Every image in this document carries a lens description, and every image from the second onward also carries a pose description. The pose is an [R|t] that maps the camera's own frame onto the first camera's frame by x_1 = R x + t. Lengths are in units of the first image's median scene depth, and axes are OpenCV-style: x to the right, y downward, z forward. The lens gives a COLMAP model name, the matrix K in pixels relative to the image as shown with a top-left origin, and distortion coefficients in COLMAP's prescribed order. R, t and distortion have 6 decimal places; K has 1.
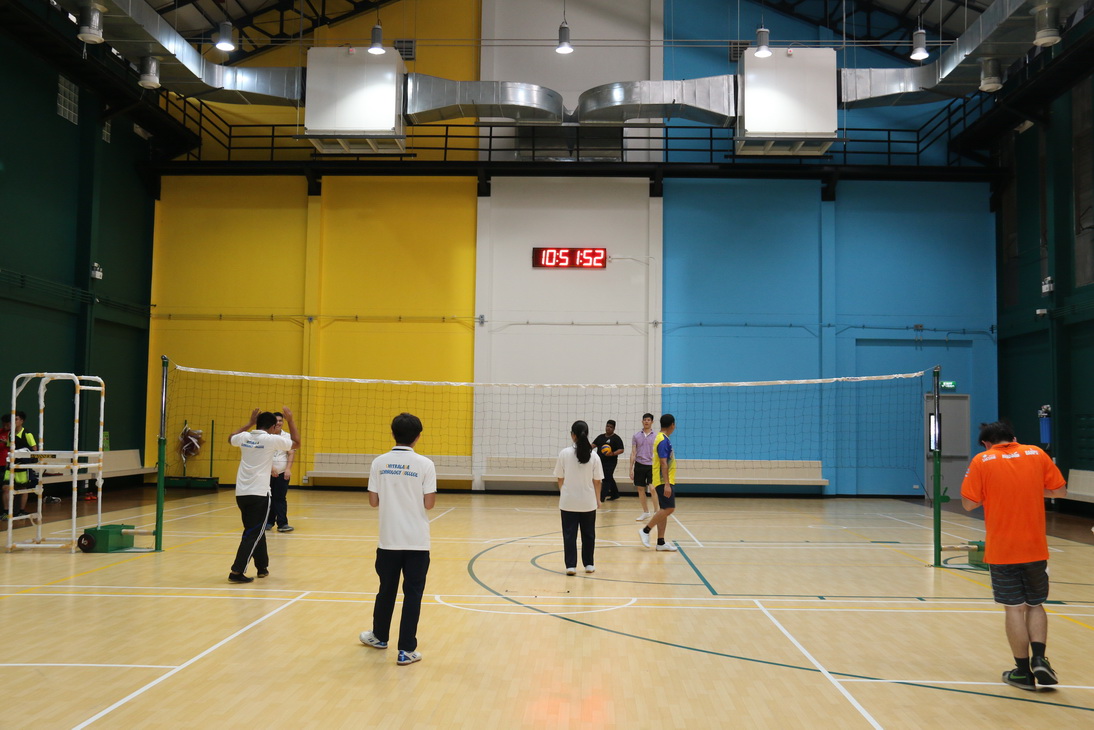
lens RADIAL K [[1055.0, 0, 547.6], [0, 1055.0, 365.7], [0, 0, 1]] dist [-0.078488, 0.000000]
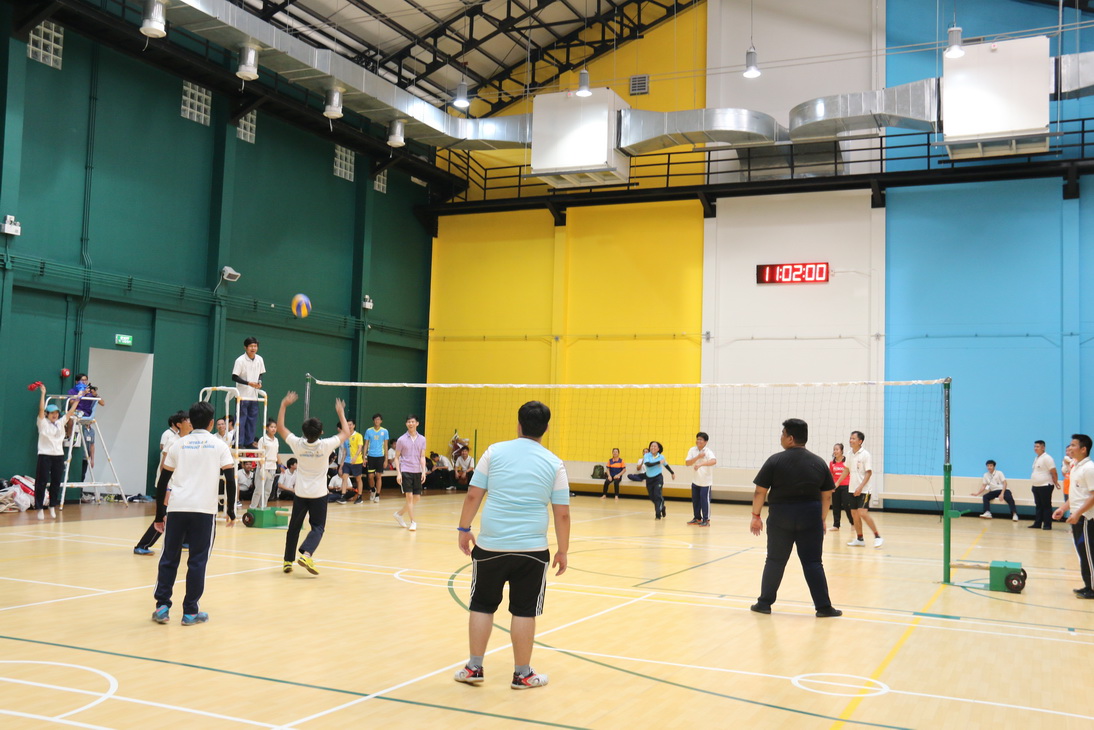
lens RADIAL K [[1055.0, 0, 544.9], [0, 1055.0, 366.6], [0, 0, 1]] dist [-0.078488, 0.000000]
pose [[0.916318, -0.010754, -0.400306, 0.211814], [0.005070, 0.999871, -0.015256, 0.001811], [0.400419, 0.011950, 0.916254, -0.019357]]
